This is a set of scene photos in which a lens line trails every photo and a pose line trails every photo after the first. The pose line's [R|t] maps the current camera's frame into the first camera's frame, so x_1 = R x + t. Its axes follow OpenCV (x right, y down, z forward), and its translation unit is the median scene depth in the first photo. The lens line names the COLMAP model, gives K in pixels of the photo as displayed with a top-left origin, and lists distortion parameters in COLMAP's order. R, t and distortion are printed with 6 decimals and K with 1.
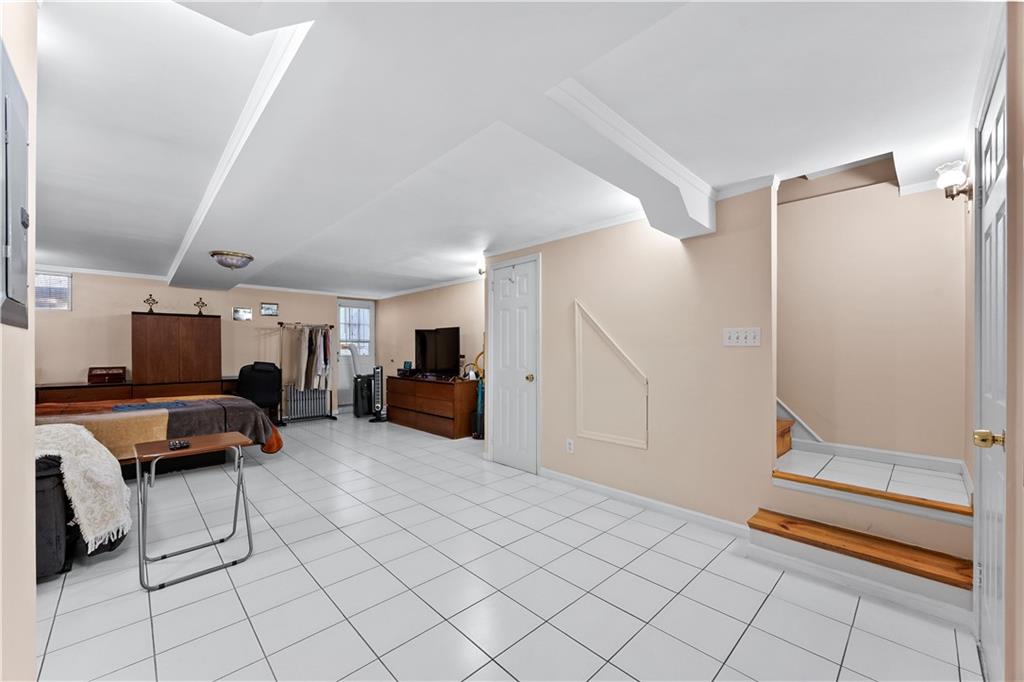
lens RADIAL K [[392.7, 0, 506.1], [0, 392.7, 344.3], [0, 0, 1]] dist [0.000144, 0.000062]
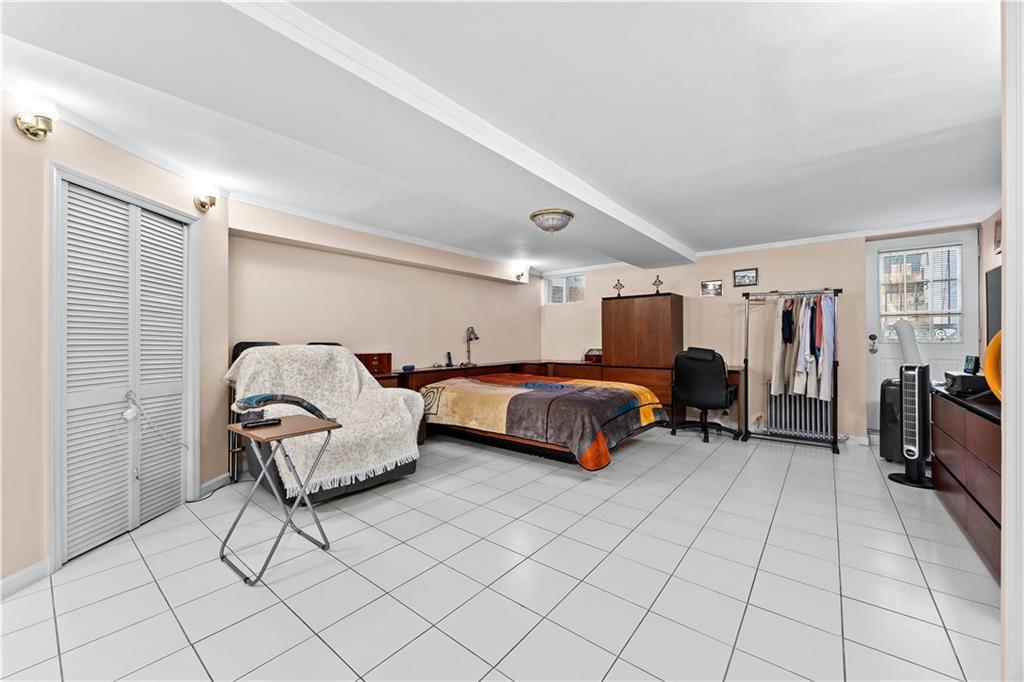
lens RADIAL K [[399.6, 0, 510.0], [0, 399.6, 336.6], [0, 0, 1]] dist [-0.002220, -0.000169]
pose [[0.140086, -0.002652, -0.990136, 0.078205], [0.016675, 0.999861, -0.000319, 0.015446], [0.989999, -0.016466, 0.140111, 0.479064]]
